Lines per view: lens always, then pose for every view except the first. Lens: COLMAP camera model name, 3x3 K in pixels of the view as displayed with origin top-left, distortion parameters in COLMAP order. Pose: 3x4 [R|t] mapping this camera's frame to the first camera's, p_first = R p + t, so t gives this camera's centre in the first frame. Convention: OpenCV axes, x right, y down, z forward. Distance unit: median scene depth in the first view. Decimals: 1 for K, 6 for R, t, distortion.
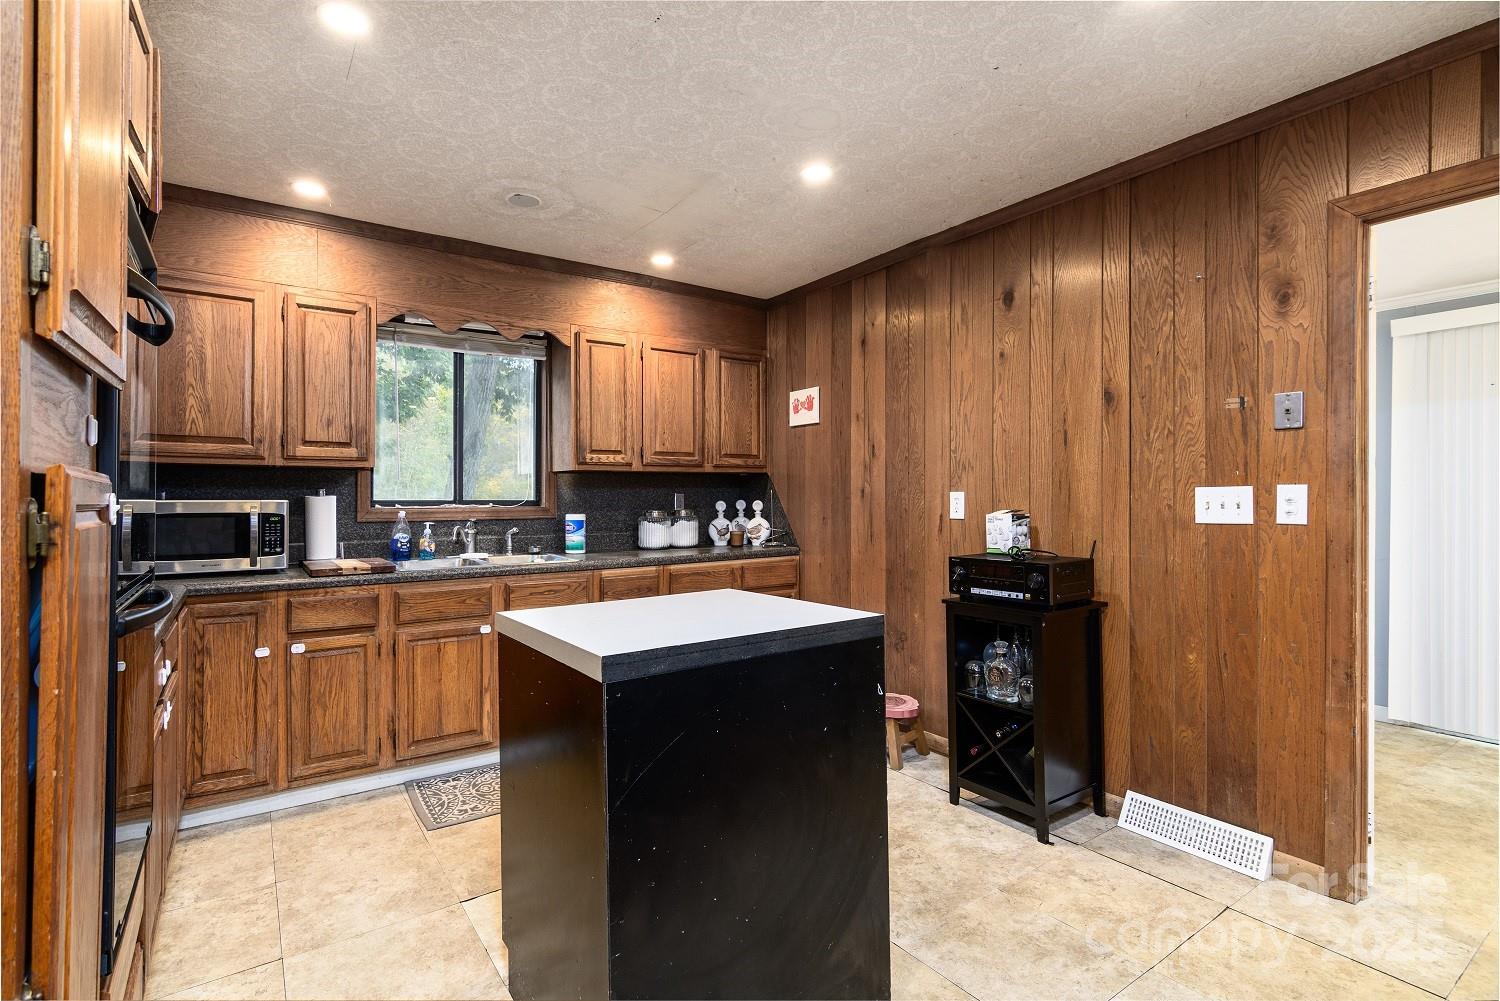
lens RADIAL K [[722.0, 0, 726.5], [0, 722.0, 496.9], [0, 0, 1]] dist [0.001258, 0.000986]
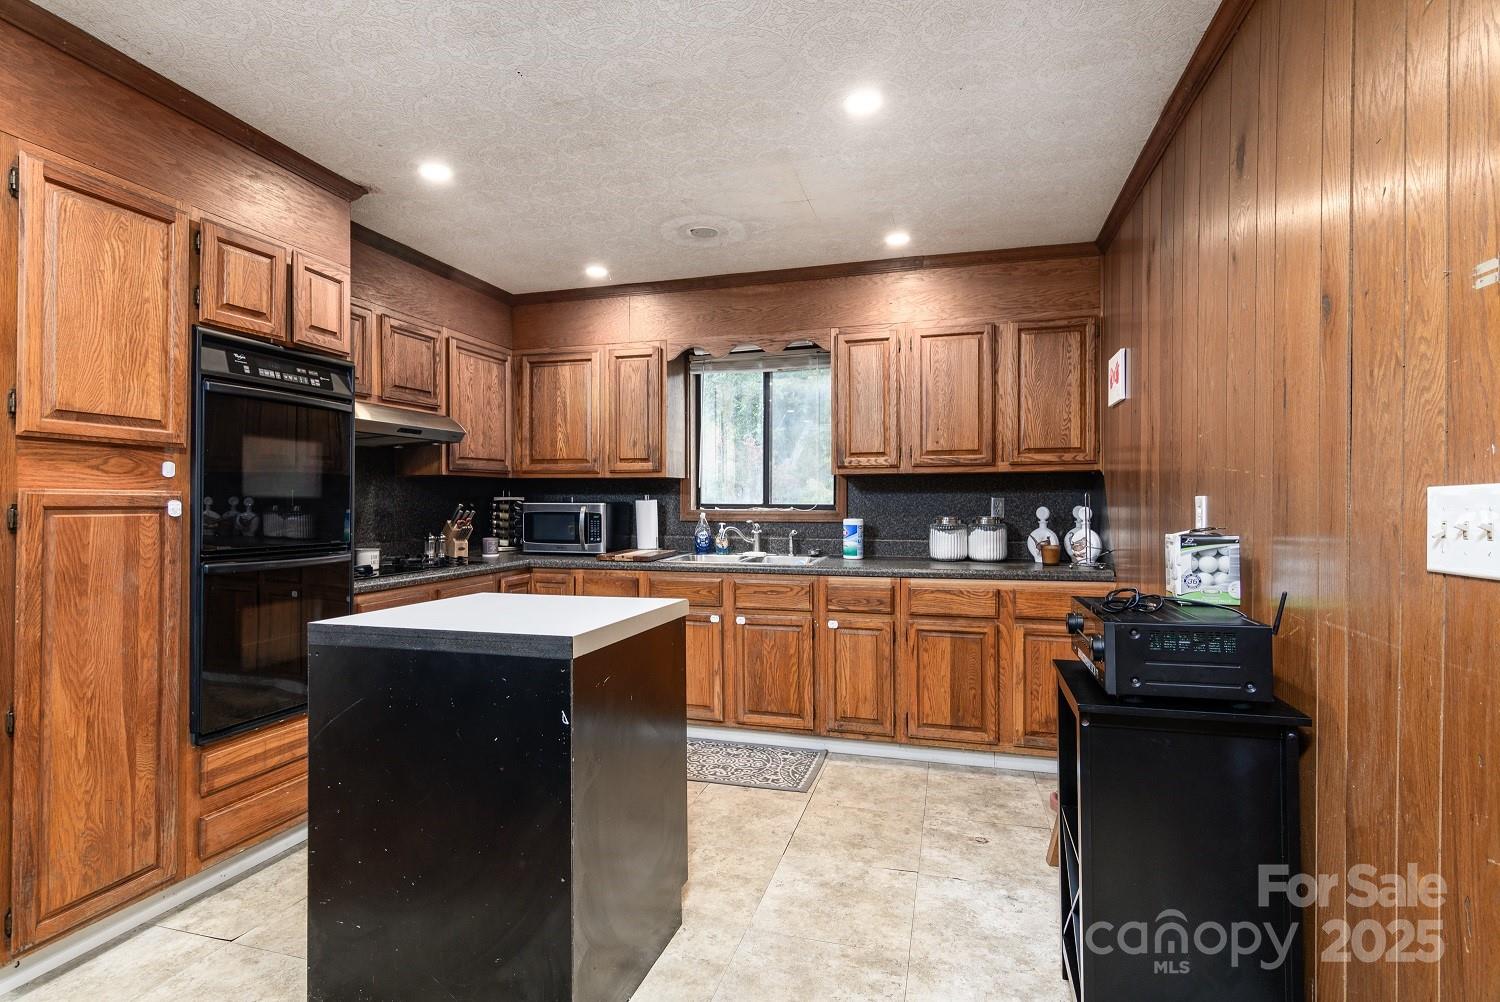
lens RADIAL K [[722.0, 0, 746.9], [0, 722.0, 504.2], [0, 0, 1]] dist [0.001258, 0.000986]
pose [[0.627938, 0.007147, -0.778231, 0.483063], [-0.001467, 0.999967, 0.008000, -0.003806], [0.778262, -0.003882, 0.627927, 0.279160]]
